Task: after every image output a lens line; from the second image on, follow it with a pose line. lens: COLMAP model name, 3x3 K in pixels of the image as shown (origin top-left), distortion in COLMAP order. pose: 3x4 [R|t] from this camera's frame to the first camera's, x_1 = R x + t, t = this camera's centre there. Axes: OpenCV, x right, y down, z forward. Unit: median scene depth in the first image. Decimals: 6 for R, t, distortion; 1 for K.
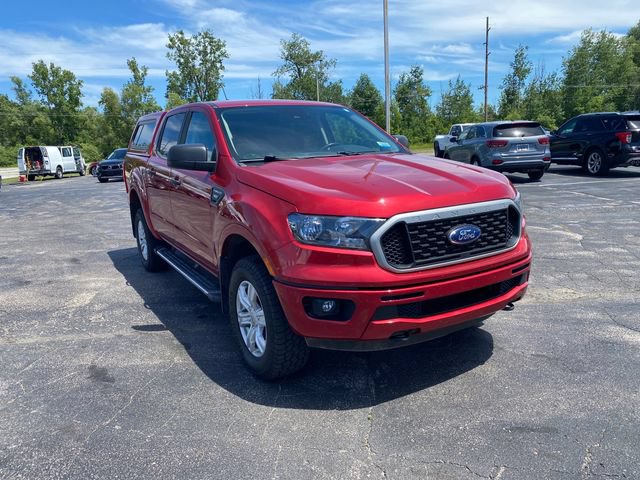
lens RADIAL K [[489.6, 0, 314.8], [0, 489.6, 241.4], [0, 0, 1]] dist [0.023568, -0.026508]
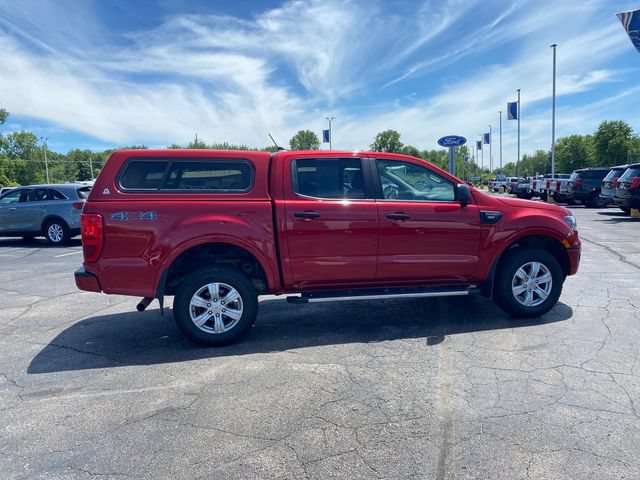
lens RADIAL K [[490.6, 0, 318.7], [0, 490.6, 240.4], [0, 0, 1]] dist [0.032631, -0.037394]
pose [[0.297969, -0.062261, 0.952543, -0.076989], [0.202751, 0.979230, 0.000582, -0.005599], [-0.932795, 0.192956, 0.304404, 0.044450]]
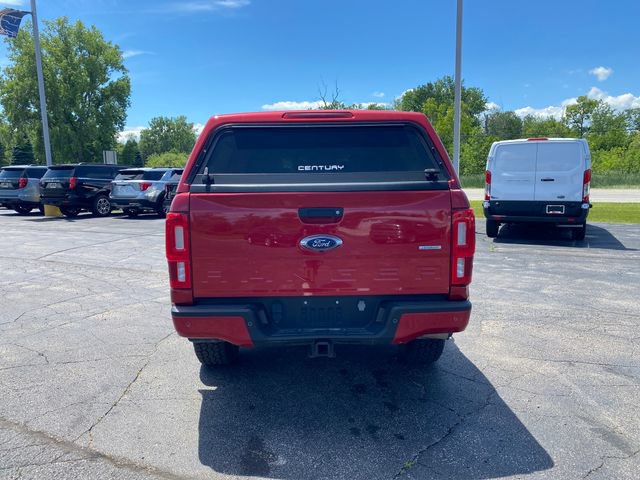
lens RADIAL K [[489.6, 0, 314.8], [0, 489.6, 241.4], [0, 0, 1]] dist [0.023568, -0.026508]
pose [[-0.873506, -0.004301, 0.486794, -0.039822], [0.152792, 0.947009, 0.282538, -0.023288], [-0.462214, 0.321177, -0.826562, 0.119761]]
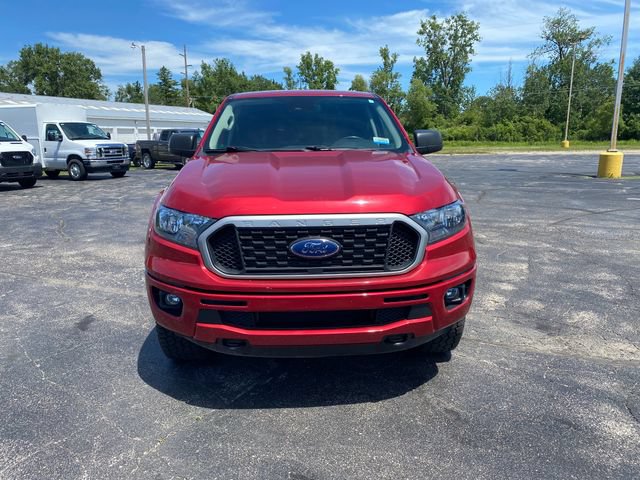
lens RADIAL K [[490.6, 0, 318.7], [0, 490.6, 240.4], [0, 0, 1]] dist [0.032631, -0.037394]
pose [[0.886146, 0.130937, -0.444522, 0.023516], [-0.120122, 0.991367, 0.052553, -0.002488], [0.447566, 0.006827, 0.894225, 0.007200]]
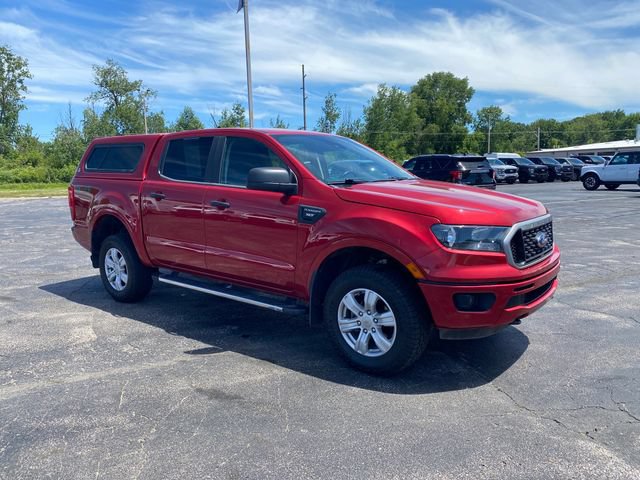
lens RADIAL K [[489.6, 0, 314.8], [0, 489.6, 241.4], [0, 0, 1]] dist [0.023568, -0.026508]
pose [[0.932491, -0.024811, 0.360341, -0.024635], [0.049051, 0.997094, -0.058281, 0.001272], [-0.357848, 0.072022, 0.930998, -0.000211]]
